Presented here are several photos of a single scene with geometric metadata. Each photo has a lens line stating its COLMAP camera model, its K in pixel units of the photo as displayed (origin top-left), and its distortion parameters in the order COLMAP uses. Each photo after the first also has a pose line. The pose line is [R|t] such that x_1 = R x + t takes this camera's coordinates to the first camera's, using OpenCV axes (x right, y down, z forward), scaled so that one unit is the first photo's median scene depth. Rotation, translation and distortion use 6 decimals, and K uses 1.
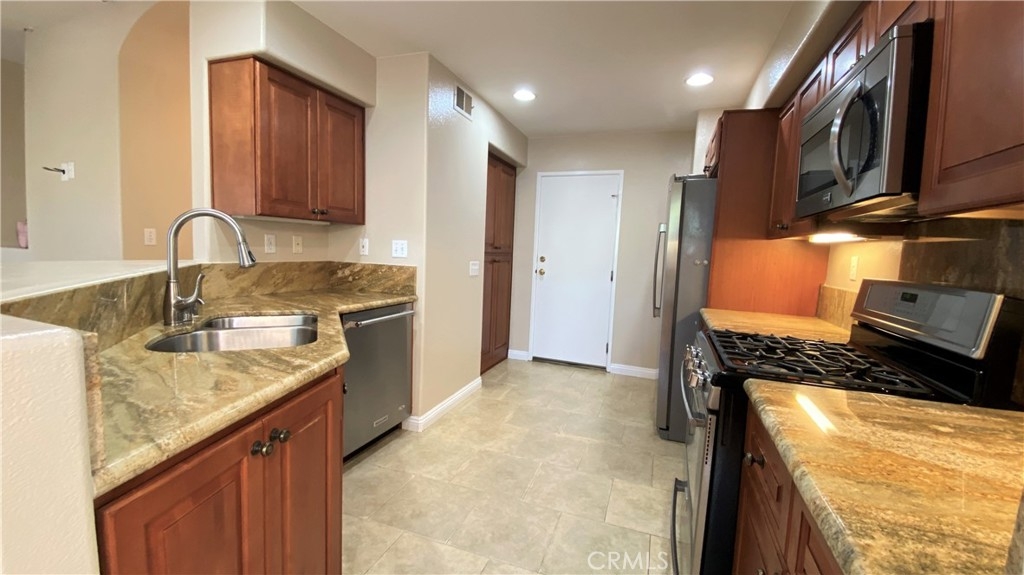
lens RADIAL K [[419.6, 0, 510.8], [0, 419.6, 282.8], [0, 0, 1]] dist [0.000685, 0.000008]
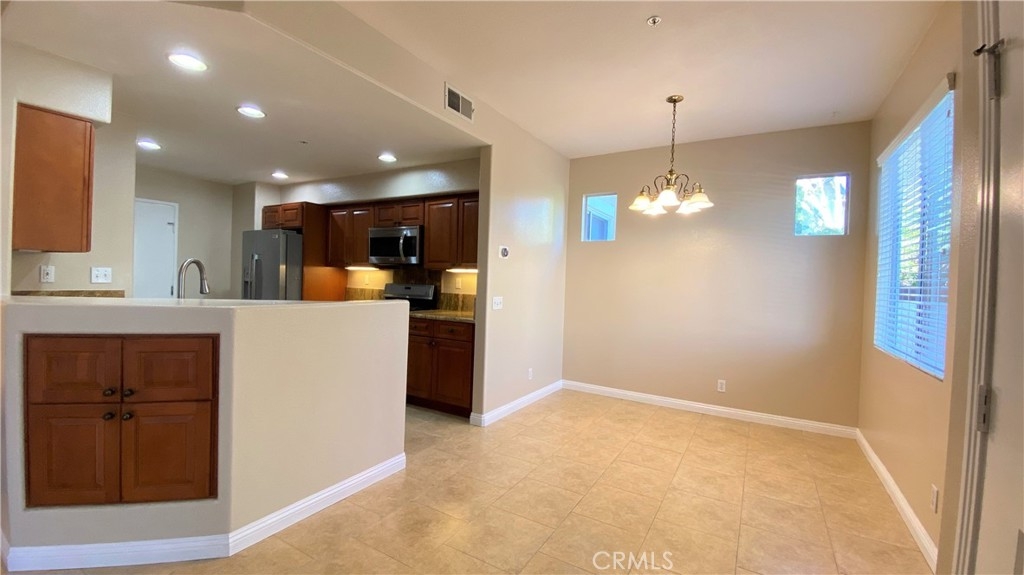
lens RADIAL K [[419.6, 0, 512.2], [0, 419.6, 287.2], [0, 0, 1]] dist [0.000685, 0.000008]
pose [[0.183910, -0.054109, 0.981453, -1.148690], [0.056491, 0.997415, 0.044403, -0.037763], [-0.981318, 0.047277, 0.186492, -0.258217]]
